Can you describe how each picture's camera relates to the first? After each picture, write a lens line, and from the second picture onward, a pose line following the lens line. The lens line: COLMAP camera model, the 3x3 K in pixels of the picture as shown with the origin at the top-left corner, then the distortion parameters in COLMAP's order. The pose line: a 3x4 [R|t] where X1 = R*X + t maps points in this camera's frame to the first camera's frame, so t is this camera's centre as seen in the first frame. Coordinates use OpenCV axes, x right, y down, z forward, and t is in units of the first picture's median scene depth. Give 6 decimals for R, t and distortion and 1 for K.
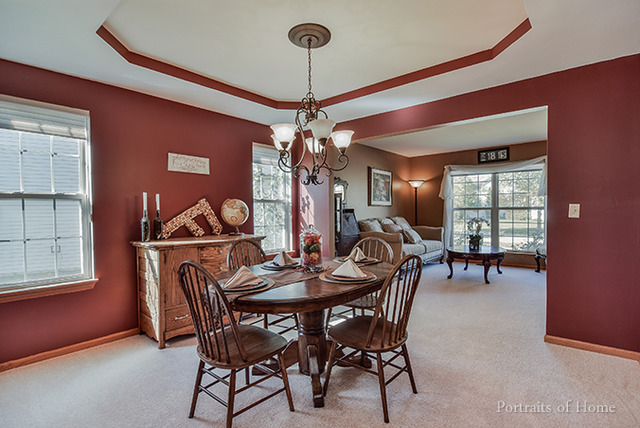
lens RADIAL K [[315.9, 0, 323.3], [0, 315.9, 216.6], [0, 0, 1]] dist [-0.003842, -0.000035]
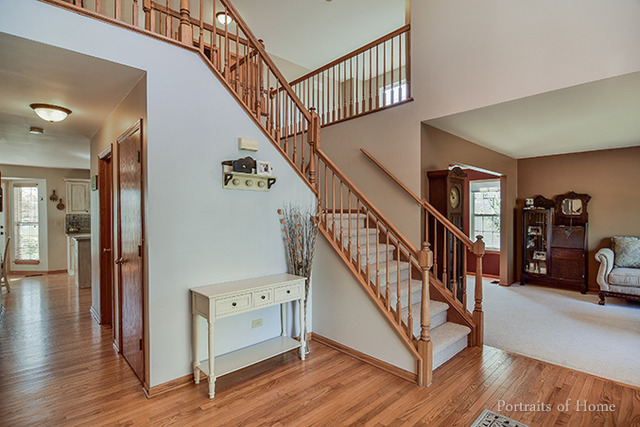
lens RADIAL K [[315.9, 0, 323.3], [0, 315.9, 216.1], [0, 0, 1]] dist [-0.003842, -0.000035]
pose [[-0.112640, 0.019066, -0.993453, 0.956331], [-0.016395, 0.999644, 0.021043, -0.043323], [0.993501, 0.018658, -0.112287, 0.258661]]
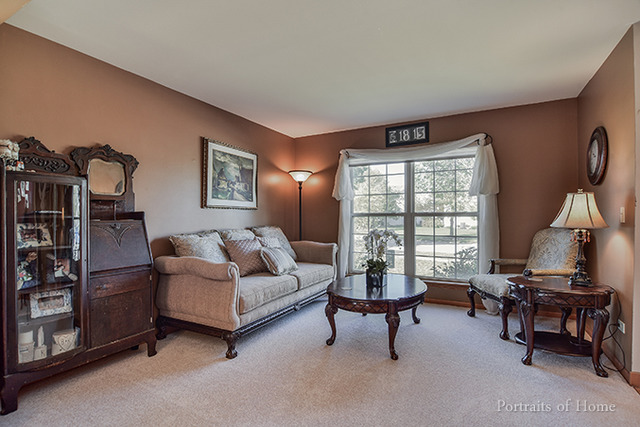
lens RADIAL K [[315.9, 0, 323.3], [0, 315.9, 216.1], [0, 0, 1]] dist [-0.003842, -0.000035]
pose [[0.975190, 0.008018, 0.221222, 0.218827], [-0.003072, 0.999738, -0.022696, -0.006676], [-0.221346, 0.021453, 0.974959, 0.389269]]
